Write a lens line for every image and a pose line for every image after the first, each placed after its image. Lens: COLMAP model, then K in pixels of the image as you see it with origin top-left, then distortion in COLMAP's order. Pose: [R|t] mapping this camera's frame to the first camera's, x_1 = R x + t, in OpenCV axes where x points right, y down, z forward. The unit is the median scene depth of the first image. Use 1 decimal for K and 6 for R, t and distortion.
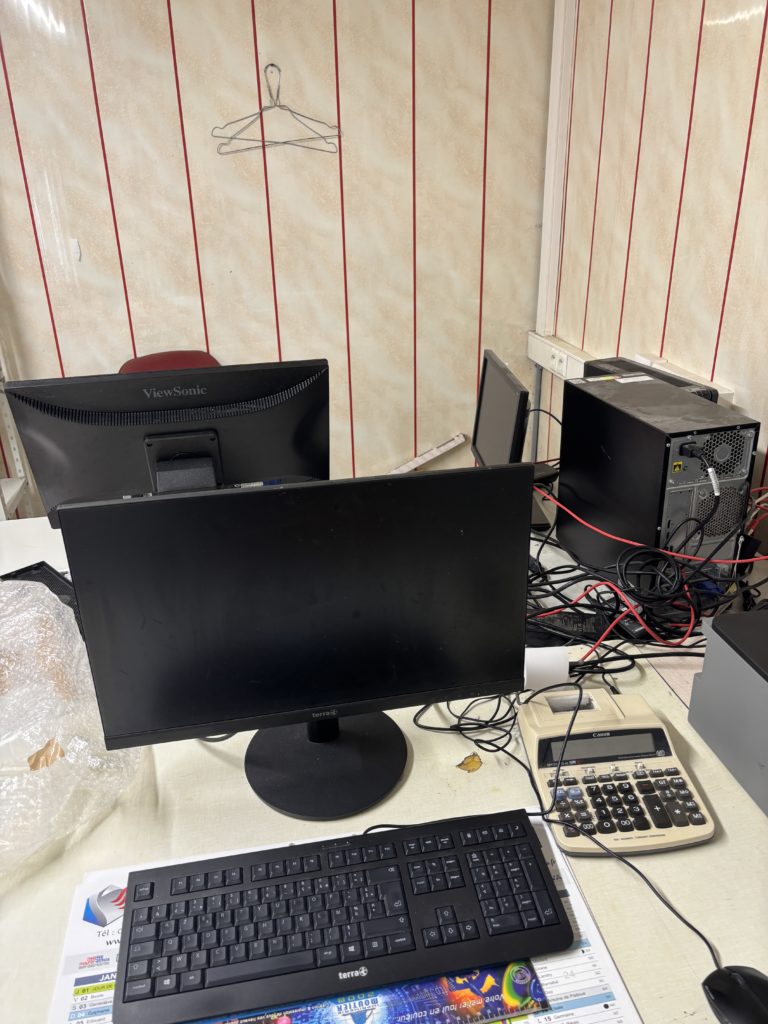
lens RADIAL K [[774.4, 0, 383.9], [0, 774.4, 506.9], [0, 0, 1]] dist [0.003223, -0.001312]
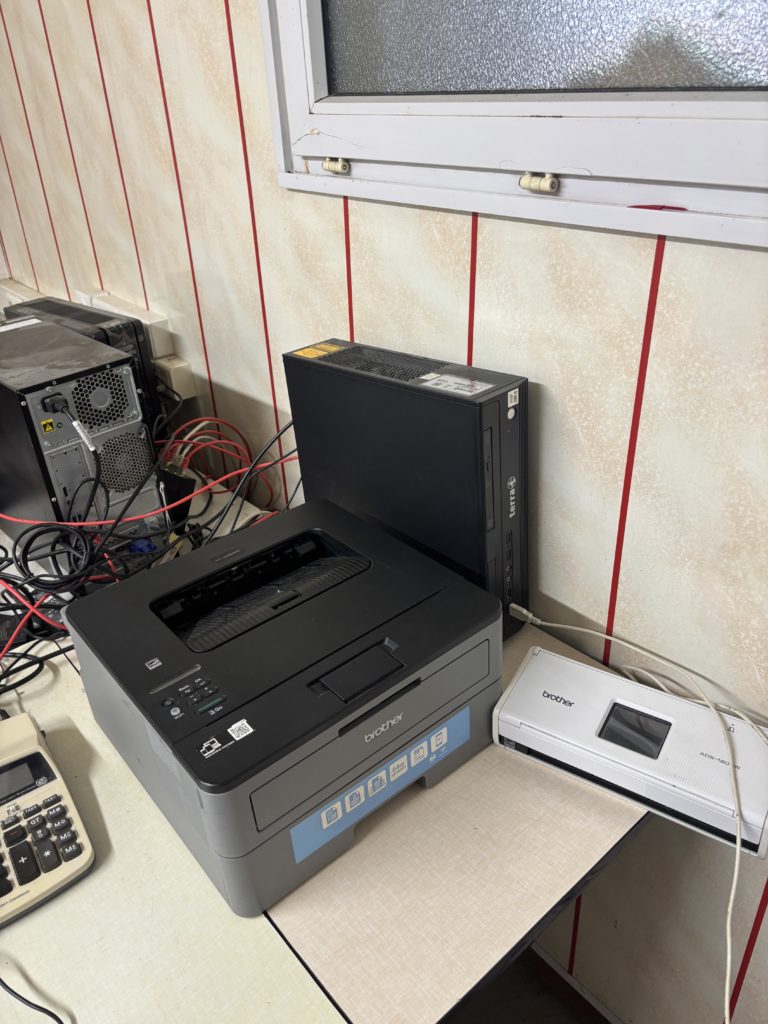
lens RADIAL K [[774.4, 0, 384.8], [0, 774.4, 515.2], [0, 0, 1]] dist [0.003223, -0.001312]
pose [[0.862508, -0.265926, 0.430539, 0.309714], [0.224357, 0.963555, 0.145689, 0.001992], [-0.453590, -0.029063, 0.890736, 0.074762]]
